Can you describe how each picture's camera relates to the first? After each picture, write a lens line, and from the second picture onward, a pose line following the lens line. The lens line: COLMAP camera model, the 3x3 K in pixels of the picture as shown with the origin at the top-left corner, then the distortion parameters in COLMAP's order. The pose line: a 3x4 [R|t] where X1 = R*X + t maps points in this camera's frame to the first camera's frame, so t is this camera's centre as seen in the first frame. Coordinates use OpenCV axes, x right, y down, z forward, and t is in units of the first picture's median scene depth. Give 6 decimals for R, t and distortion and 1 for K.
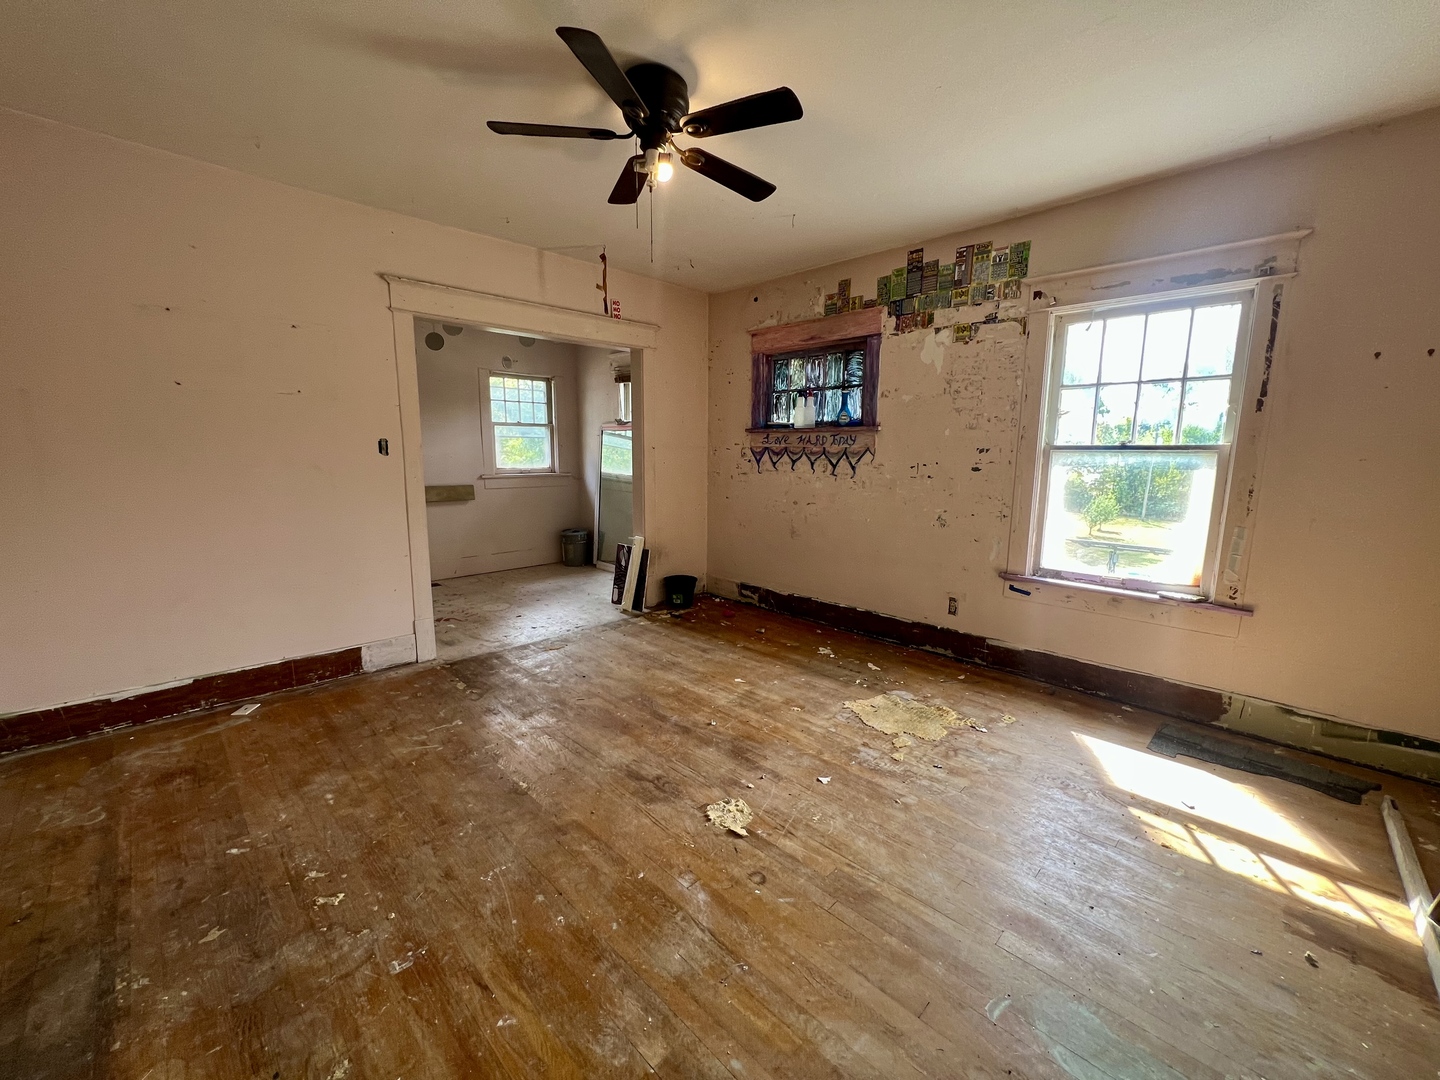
lens RADIAL K [[578.1, 0, 723.6], [0, 578.1, 540.2], [0, 0, 1]] dist [-0.001757, 0.000899]
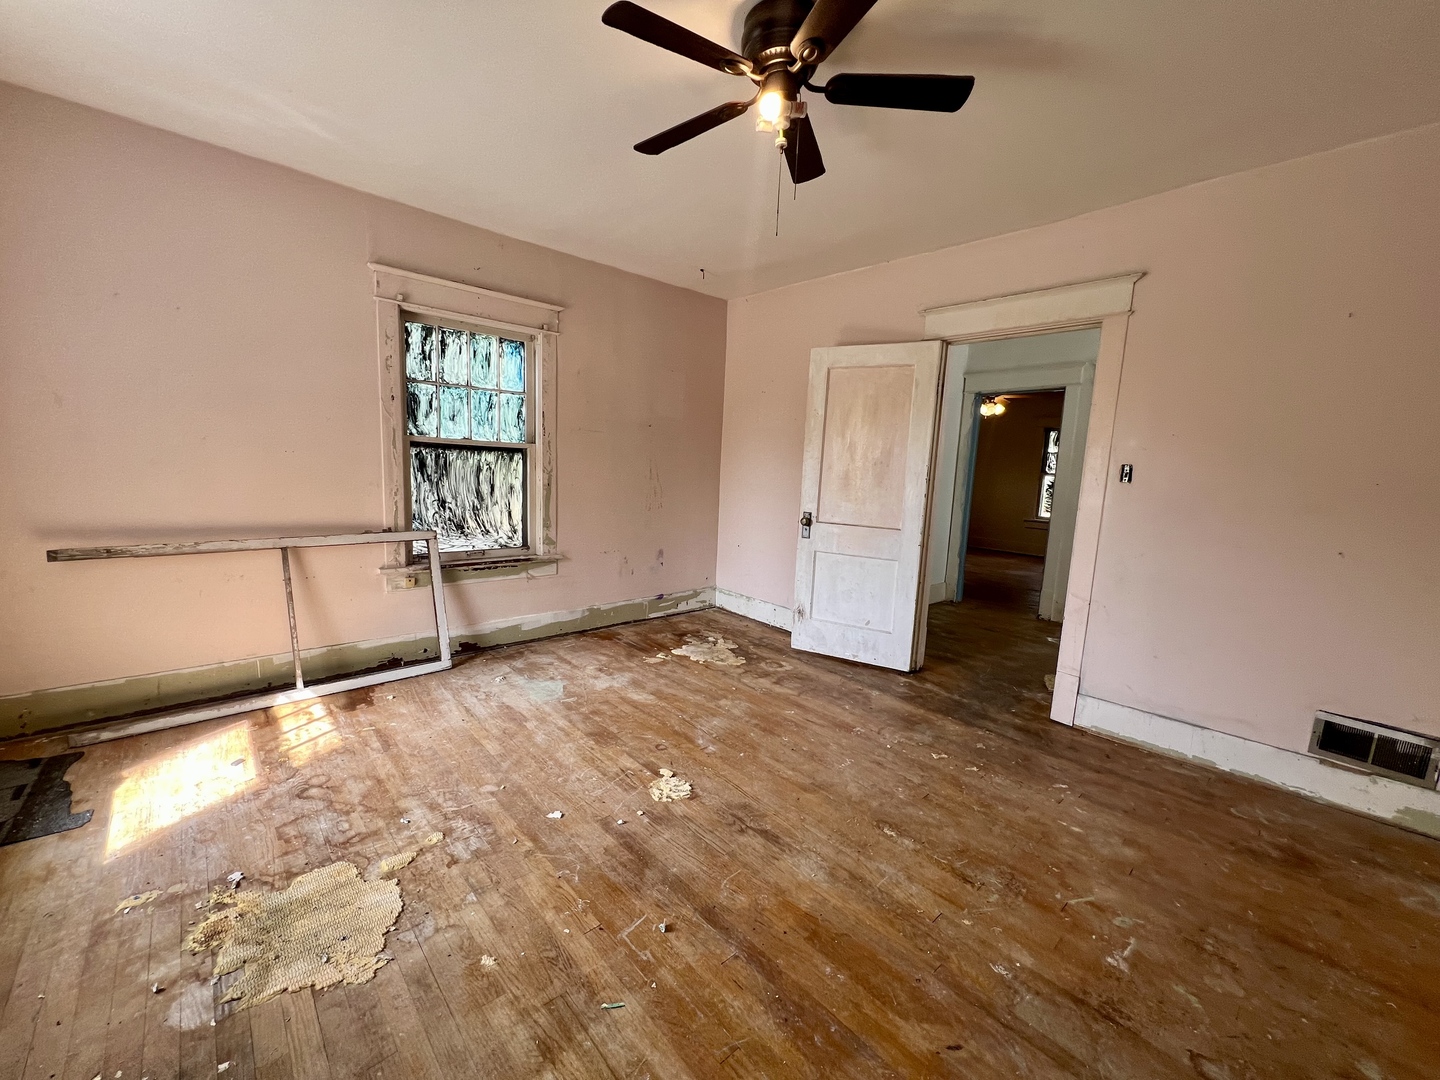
lens RADIAL K [[578.1, 0, 724.2], [0, 578.1, 538.9], [0, 0, 1]] dist [-0.001757, 0.000899]
pose [[-0.997672, -0.058699, 0.034700, -0.065734], [-0.045976, 0.954879, 0.293413, -0.190921], [-0.050357, 0.291135, -0.955356, 1.234022]]
